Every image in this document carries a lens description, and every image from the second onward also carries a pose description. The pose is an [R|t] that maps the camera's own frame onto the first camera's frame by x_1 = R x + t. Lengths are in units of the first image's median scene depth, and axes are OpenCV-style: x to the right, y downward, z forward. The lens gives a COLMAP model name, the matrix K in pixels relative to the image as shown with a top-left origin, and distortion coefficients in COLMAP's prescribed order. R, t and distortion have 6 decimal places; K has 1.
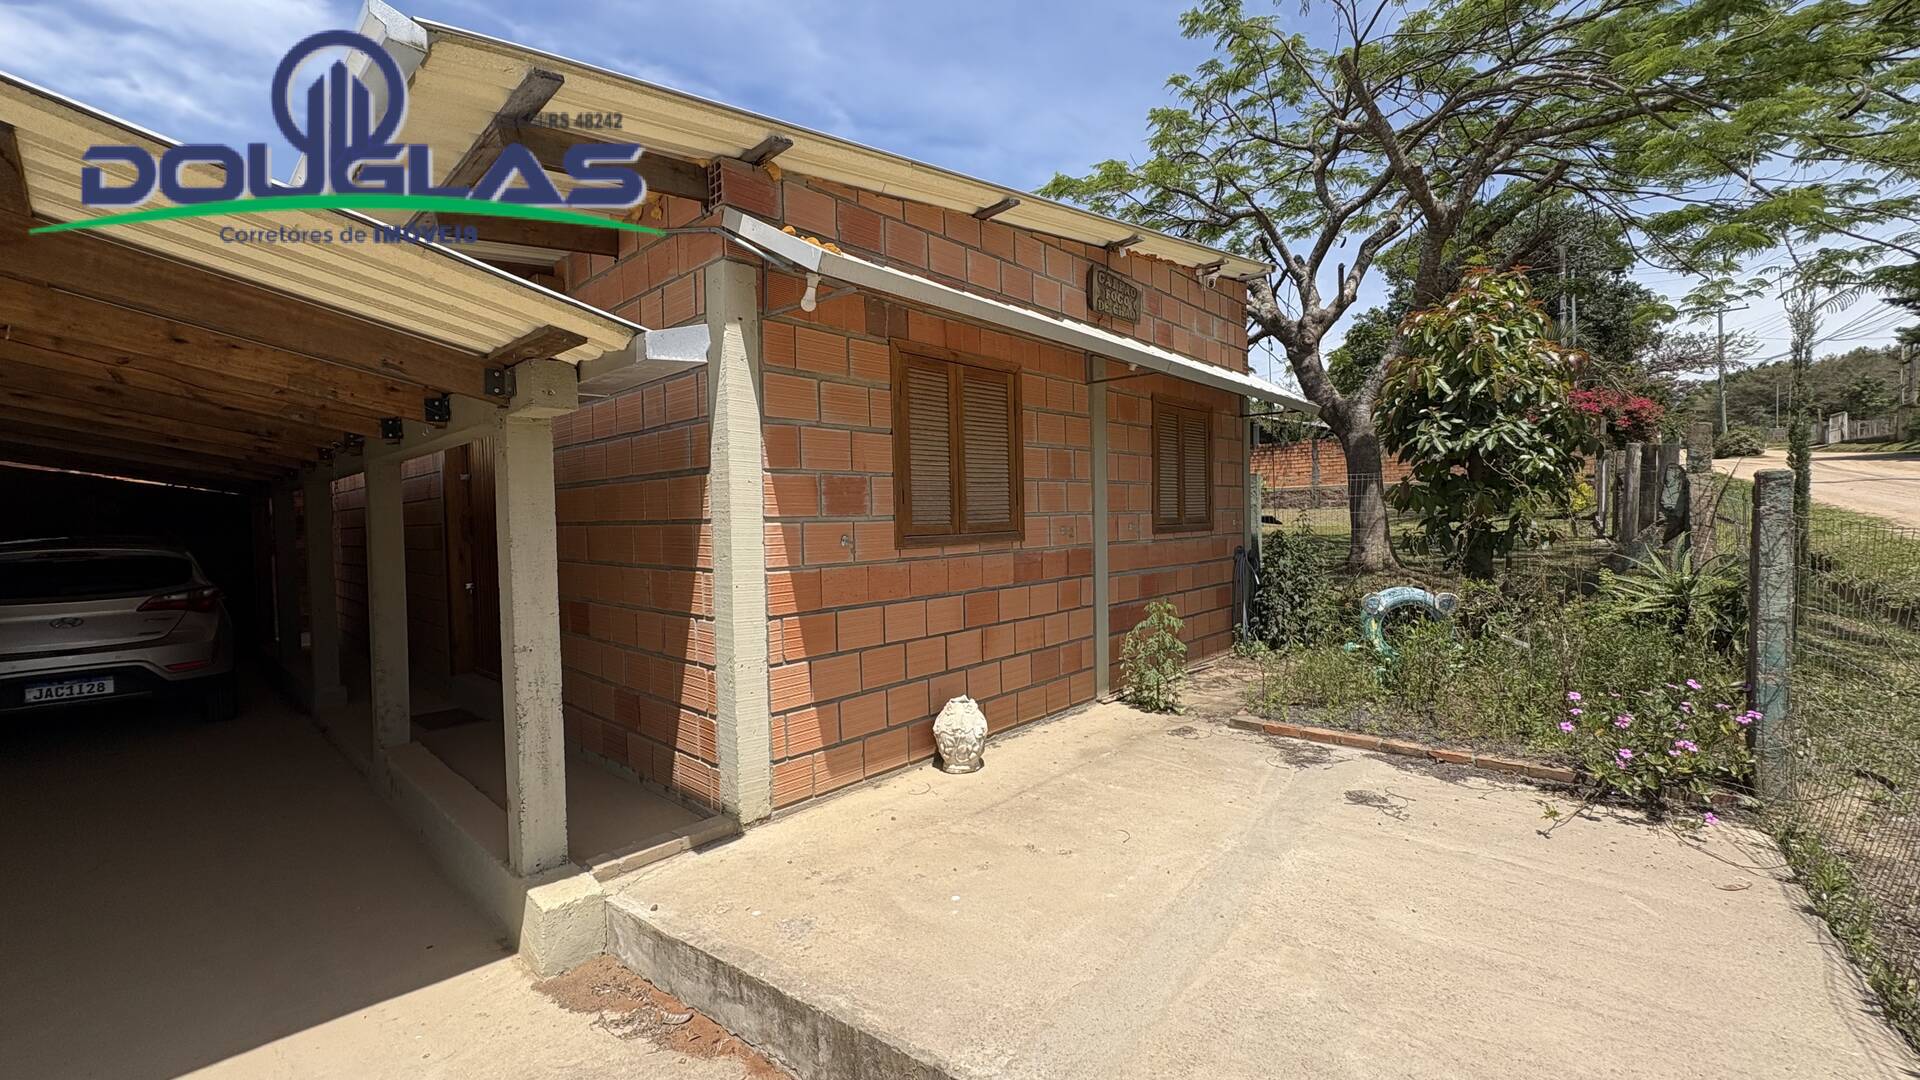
lens RADIAL K [[766.0, 0, 959.0], [0, 766.0, 538.6], [0, 0, 1]] dist [0.001454, 0.000479]
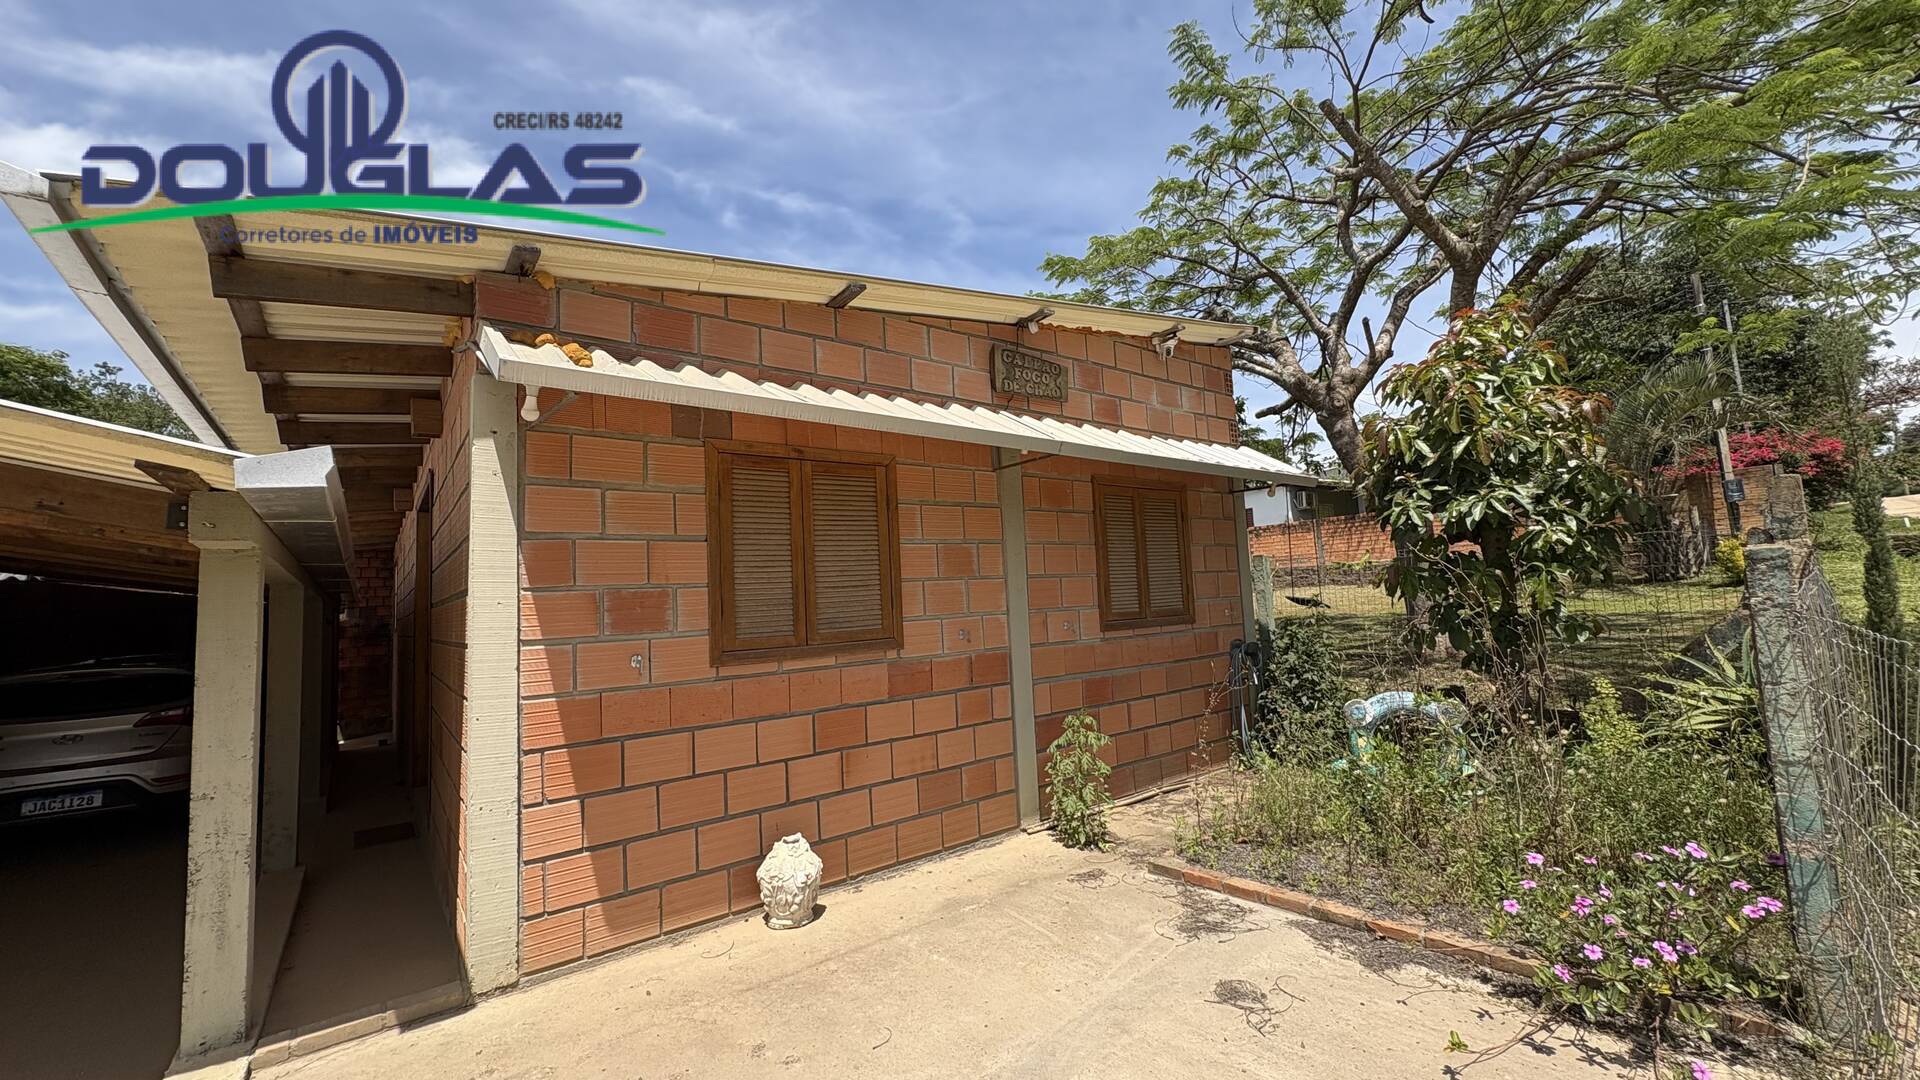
lens RADIAL K [[766.0, 0, 959.0], [0, 766.0, 538.6], [0, 0, 1]] dist [0.001454, 0.000479]
pose [[0.986351, -0.042032, -0.159201, 0.355068], [0.024721, 0.993713, -0.109195, -0.030718], [0.162790, 0.103769, 0.981189, 0.143147]]
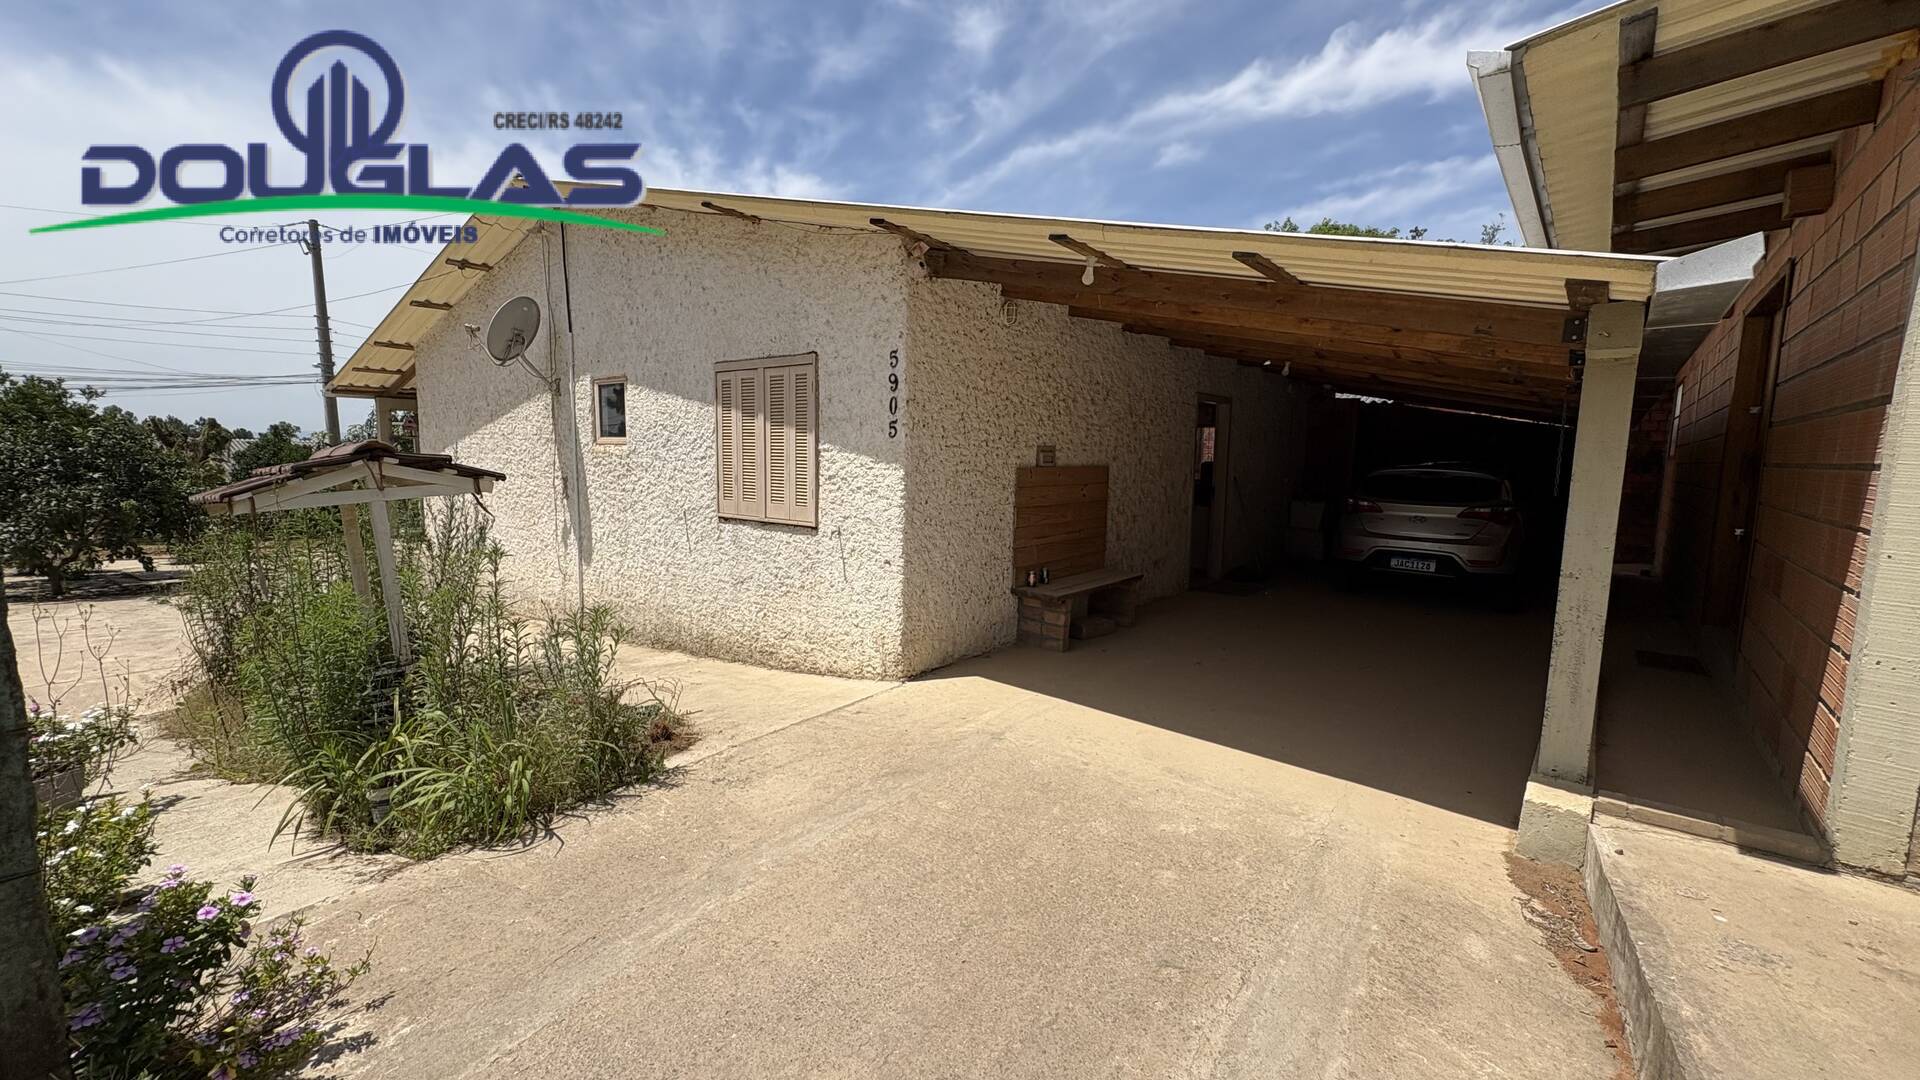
lens RADIAL K [[766.0, 0, 959.0], [0, 766.0, 538.6], [0, 0, 1]] dist [0.001454, 0.000479]
pose [[0.057606, 0.136913, -0.988907, 0.323379], [-0.051483, 0.989641, 0.134015, -0.006596], [0.997011, 0.043192, 0.064058, 0.042472]]
